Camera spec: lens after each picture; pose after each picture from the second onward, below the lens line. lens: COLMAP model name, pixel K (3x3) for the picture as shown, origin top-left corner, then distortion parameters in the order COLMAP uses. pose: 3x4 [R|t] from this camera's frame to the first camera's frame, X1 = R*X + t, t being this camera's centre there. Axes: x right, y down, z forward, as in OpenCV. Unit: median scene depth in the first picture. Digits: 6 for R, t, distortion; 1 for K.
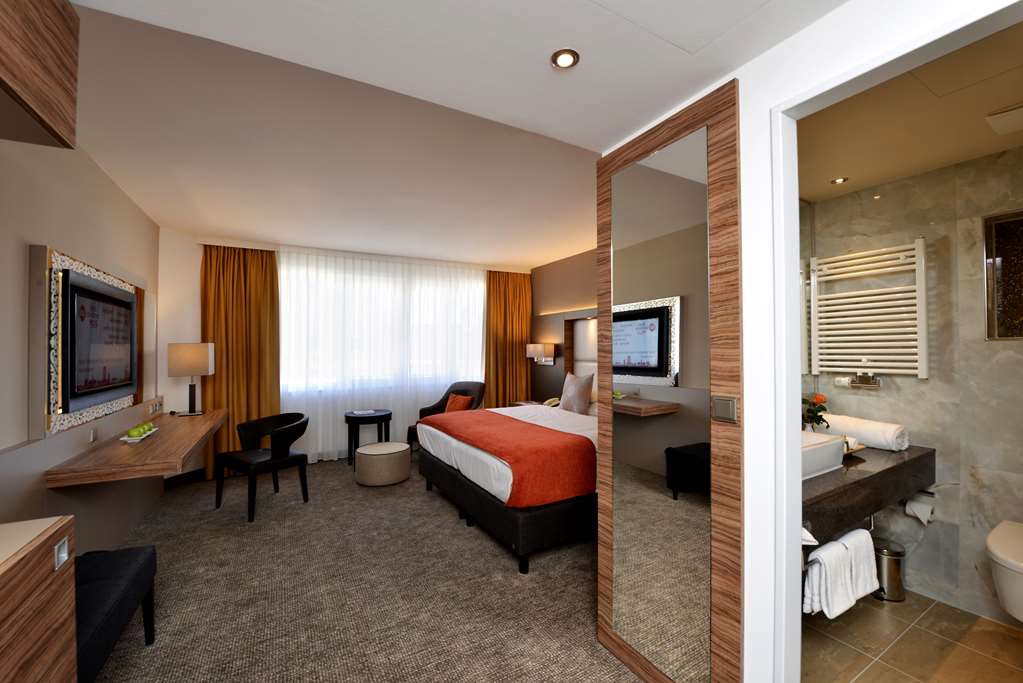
lens RADIAL K [[414.7, 0, 516.5], [0, 414.7, 350.2], [0, 0, 1]] dist [-0.025609, -0.000110]
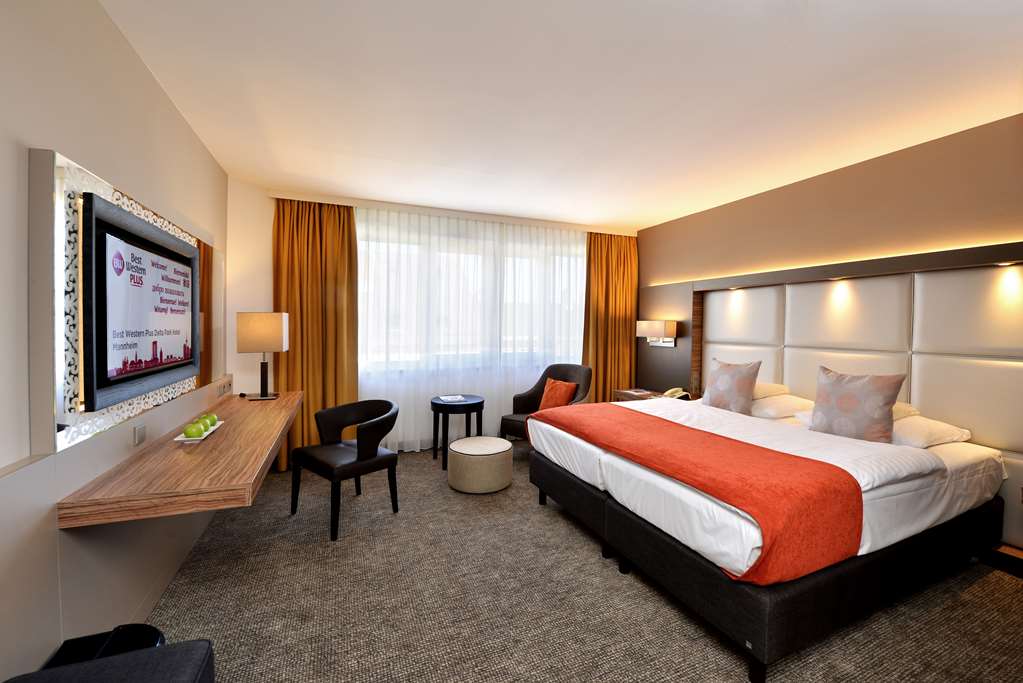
lens RADIAL K [[419.1, 0, 511.5], [0, 419.1, 341.5], [0, 0, 1]] dist [-0.028267, -0.000167]
pose [[0.991159, 0.022396, -0.130774, -0.195651], [-0.017904, 0.999212, 0.035431, 0.002764], [0.131464, -0.032776, 0.990779, 0.242560]]
